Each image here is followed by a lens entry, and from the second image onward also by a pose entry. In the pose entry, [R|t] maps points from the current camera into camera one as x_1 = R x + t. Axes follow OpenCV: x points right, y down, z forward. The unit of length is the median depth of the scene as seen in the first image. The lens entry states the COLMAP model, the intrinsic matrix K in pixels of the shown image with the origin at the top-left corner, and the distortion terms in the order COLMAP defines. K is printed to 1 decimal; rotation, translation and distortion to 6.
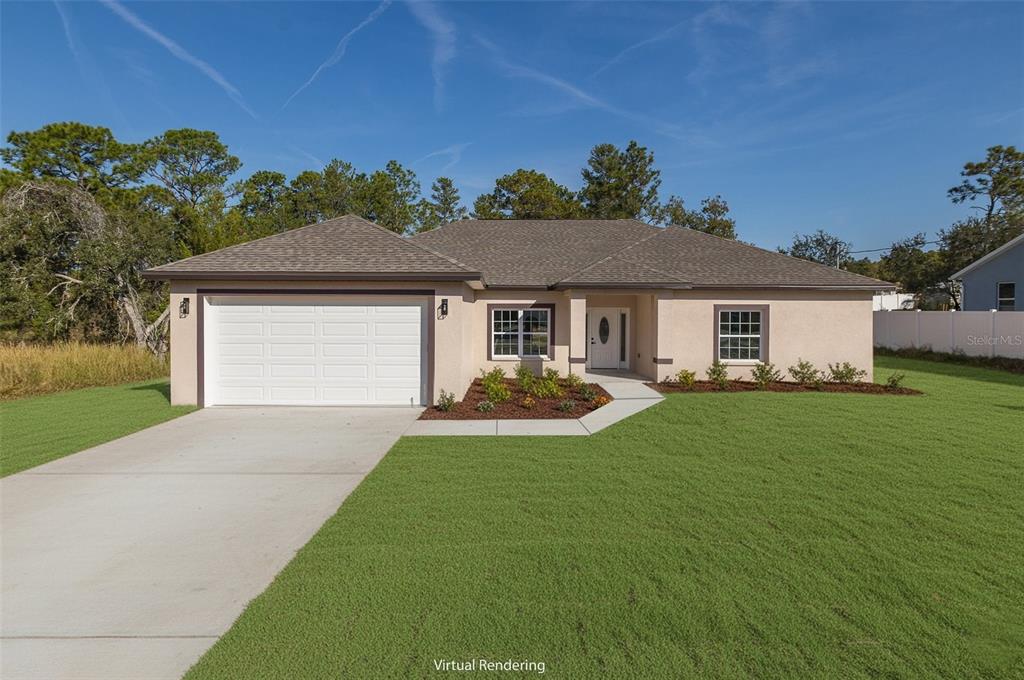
lens RADIAL K [[563.1, 0, 469.4], [0, 563.1, 319.3], [0, 0, 1]] dist [-0.002274, -0.008062]
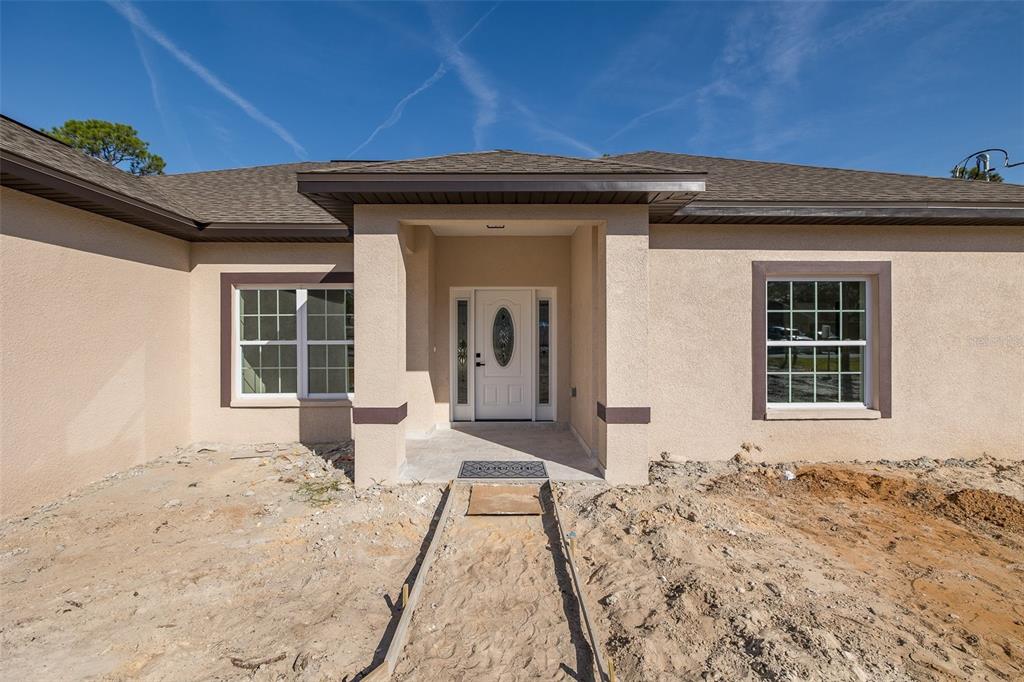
lens RADIAL K [[452.5, 0, 519.7], [0, 452.5, 341.3], [0, 0, 1]] dist [-0.002375, -0.000889]
pose [[0.997485, -0.003650, 0.070778, 0.231337], [0.004796, 0.999860, -0.016026, 0.030131], [-0.070709, 0.016325, 0.997363, 0.643954]]
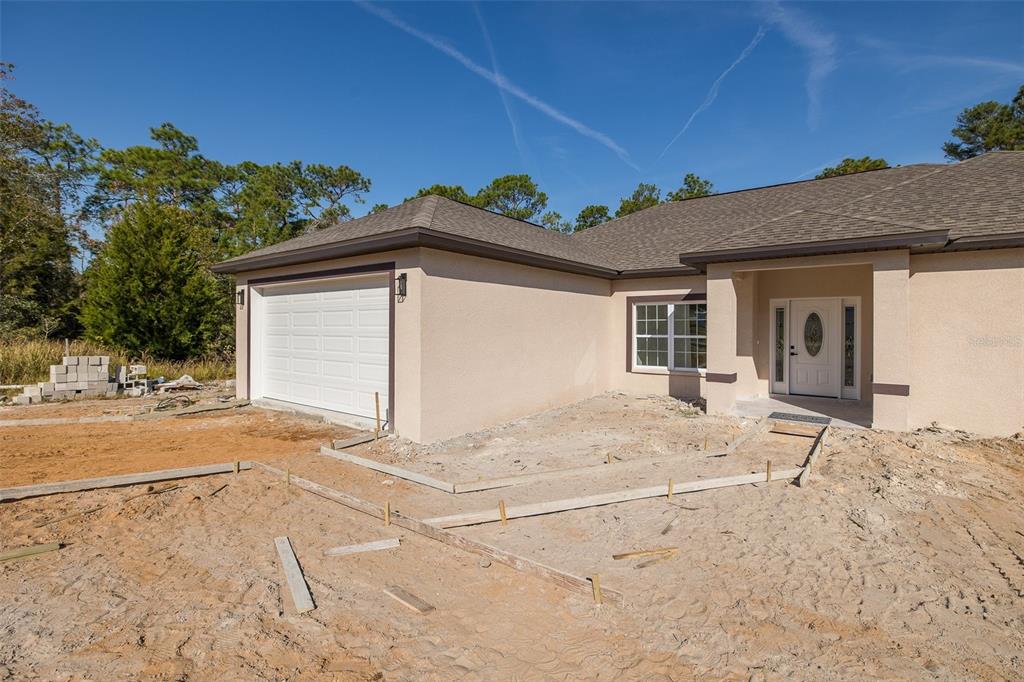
lens RADIAL K [[491.4, 0, 520.0], [0, 491.4, 329.9], [0, 0, 1]] dist [0.010792, 0.000090]
pose [[0.828678, 0.004569, -0.559708, 0.281541], [-0.014569, 0.999804, -0.013410, 0.027513], [0.559537, 0.019267, 0.828582, 0.373787]]
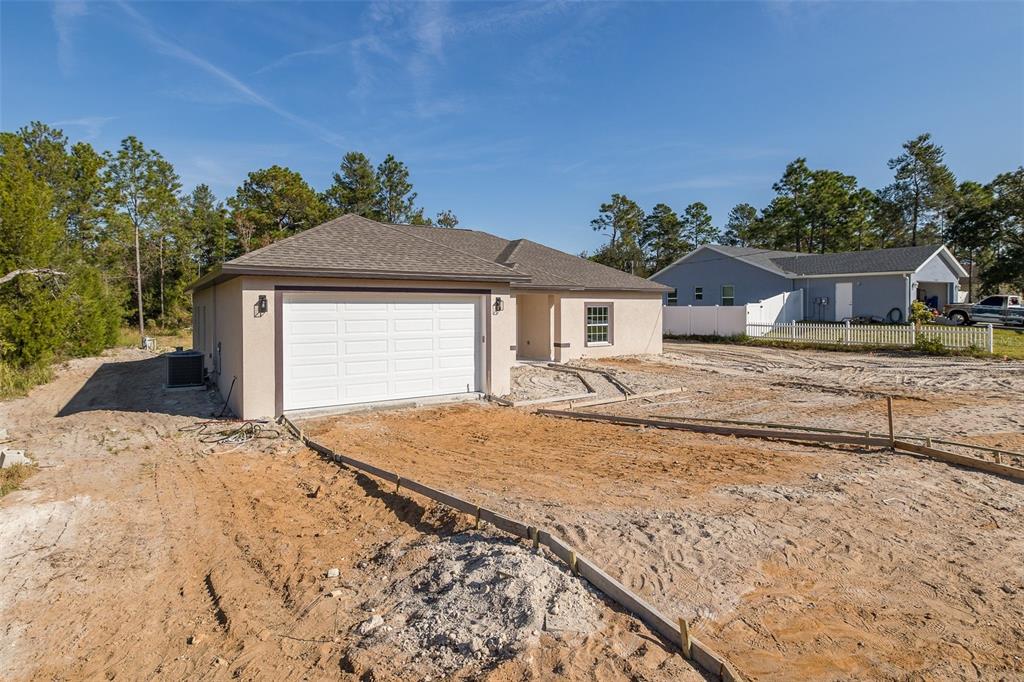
lens RADIAL K [[546.7, 0, 459.0], [0, 546.7, 301.3], [0, 0, 1]] dist [-0.010940, -0.001290]
pose [[0.838516, 0.000704, 0.544877, -0.494583], [0.013183, 0.999680, -0.021579, -0.003170], [-0.544718, 0.025278, 0.838238, 0.054601]]
